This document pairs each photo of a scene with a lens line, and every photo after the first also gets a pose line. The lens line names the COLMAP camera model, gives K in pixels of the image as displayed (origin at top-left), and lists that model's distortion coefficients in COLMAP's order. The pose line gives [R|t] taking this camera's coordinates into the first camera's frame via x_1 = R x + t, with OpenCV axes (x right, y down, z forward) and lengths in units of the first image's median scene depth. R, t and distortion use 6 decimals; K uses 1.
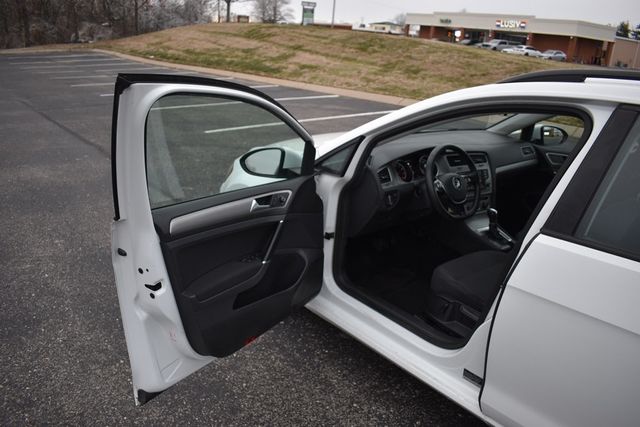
lens RADIAL K [[495.5, 0, 316.8], [0, 495.5, 218.4], [0, 0, 1]] dist [-0.094939, 0.009756]
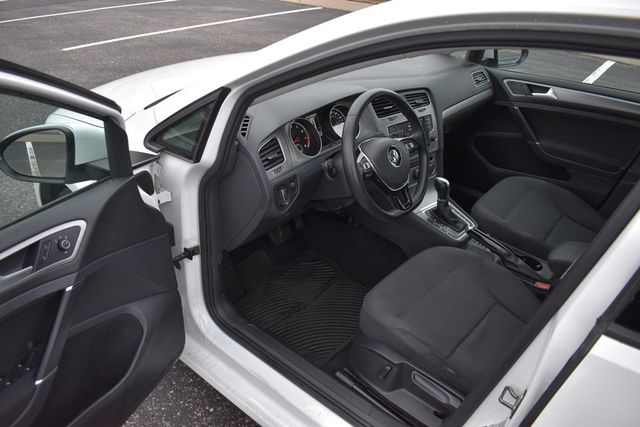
lens RADIAL K [[495.5, 0, 317.5], [0, 495.5, 213.6], [0, 0, 1]] dist [-0.094939, 0.009756]
pose [[0.981287, -0.095446, 0.167228, 0.017850], [0.062837, 0.979686, 0.190437, -0.025651], [-0.182007, -0.176366, 0.967351, 0.087609]]
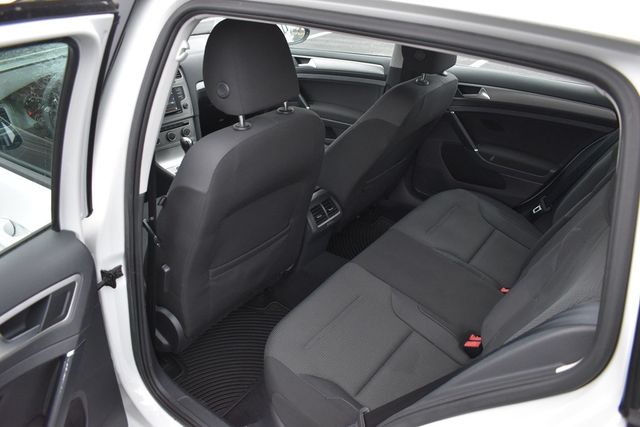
lens RADIAL K [[495.5, 0, 316.0], [0, 495.5, 214.4], [0, 0, 1]] dist [-0.094939, 0.009756]
pose [[0.967333, -0.153657, 0.201634, 0.088861], [0.116453, 0.975823, 0.184957, -0.004764], [-0.225179, -0.155434, 0.961839, 0.038767]]
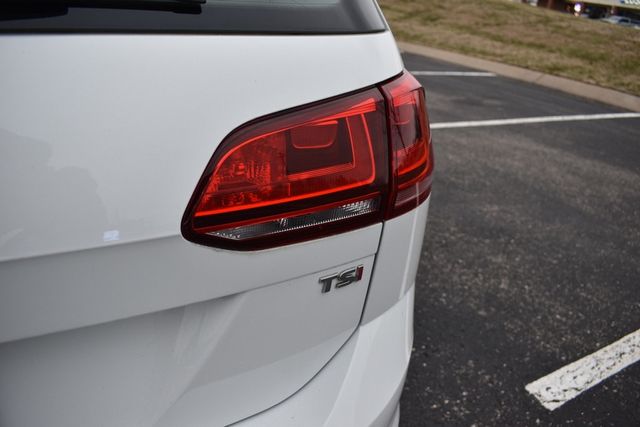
lens RADIAL K [[495.5, 0, 319.9], [0, 495.5, 212.6], [0, 0, 1]] dist [-0.094939, 0.009756]
pose [[0.972810, 0.132351, -0.190065, 0.274104], [-0.121954, 0.990376, 0.065445, 0.045125], [0.196898, -0.040487, 0.979588, 0.028325]]
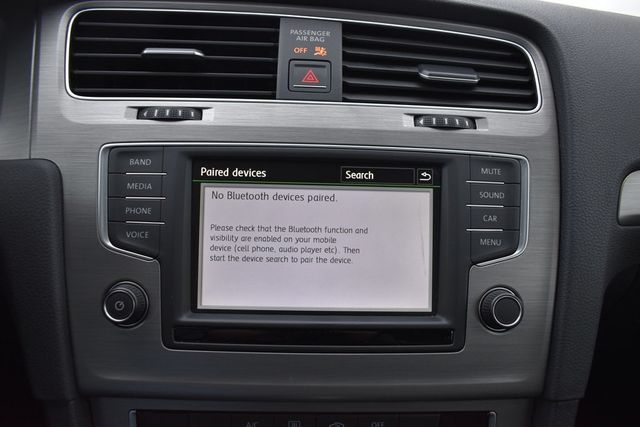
lens RADIAL K [[495.5, 0, 322.0], [0, 495.5, 214.5], [0, 0, 1]] dist [-0.094939, 0.009756]
pose [[0.885955, 0.127784, -0.445819, 0.087111], [-0.163596, 0.985607, -0.042603, -0.018887], [0.433958, 0.110679, 0.894109, 0.214862]]
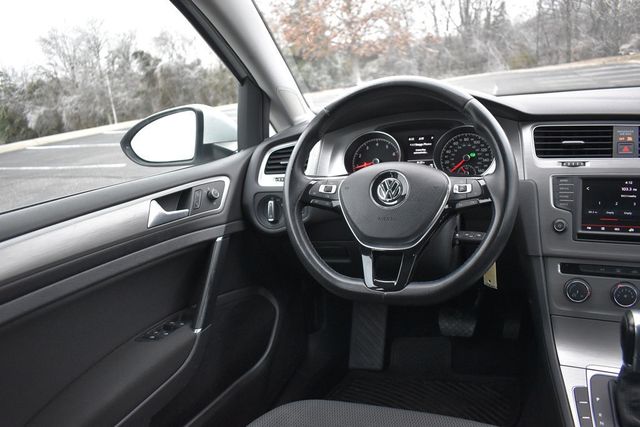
lens RADIAL K [[495.5, 0, 320.6], [0, 495.5, 215.4], [0, 0, 1]] dist [-0.094939, 0.009756]
pose [[0.508767, 0.136329, -0.850041, 0.112749], [-0.174416, 0.983229, 0.053298, -0.013153], [0.843051, 0.121145, 0.524012, 0.162284]]
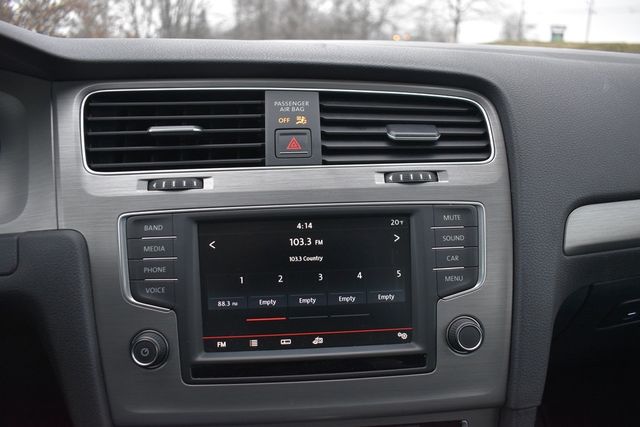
lens RADIAL K [[495.5, 0, 321.7], [0, 495.5, 214.9], [0, 0, 1]] dist [-0.094939, 0.009756]
pose [[0.894869, 0.079265, -0.439234, 0.089342], [-0.107597, 0.993392, -0.039943, -0.021754], [0.433165, 0.083005, 0.897484, 0.210741]]
